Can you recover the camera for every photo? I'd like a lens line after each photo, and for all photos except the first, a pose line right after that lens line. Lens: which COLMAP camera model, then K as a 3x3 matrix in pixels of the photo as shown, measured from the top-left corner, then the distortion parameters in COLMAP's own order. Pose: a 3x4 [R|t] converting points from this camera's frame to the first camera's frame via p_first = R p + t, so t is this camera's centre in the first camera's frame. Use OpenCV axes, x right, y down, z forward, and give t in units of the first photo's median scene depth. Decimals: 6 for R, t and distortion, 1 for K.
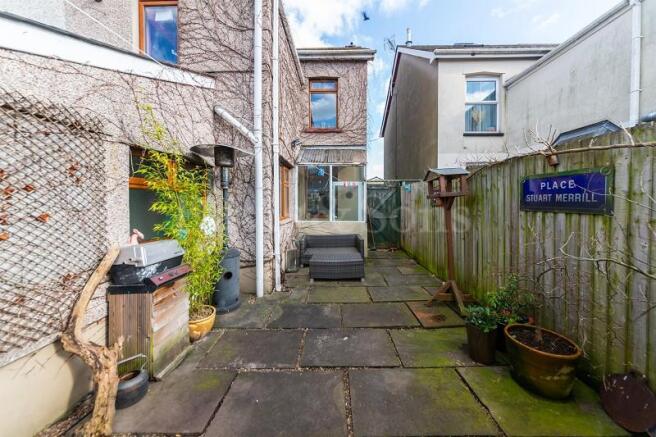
lens RADIAL K [[227.9, 0, 338.9], [0, 227.9, 200.5], [0, 0, 1]] dist [-0.003059, -0.000752]
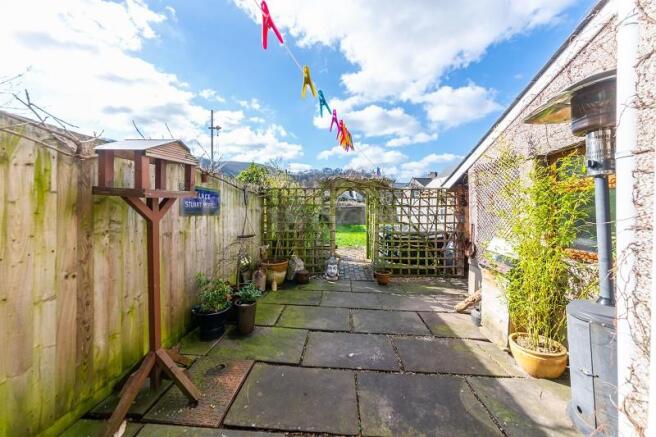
lens RADIAL K [[227.9, 0, 328.3], [0, 227.9, 214.0], [0, 0, 1]] dist [-0.003059, -0.000752]
pose [[-0.996464, 0.002604, 0.083986, 0.050828], [0.003880, 0.999879, 0.015034, 0.023702], [-0.083937, 0.015307, -0.996354, 2.245729]]
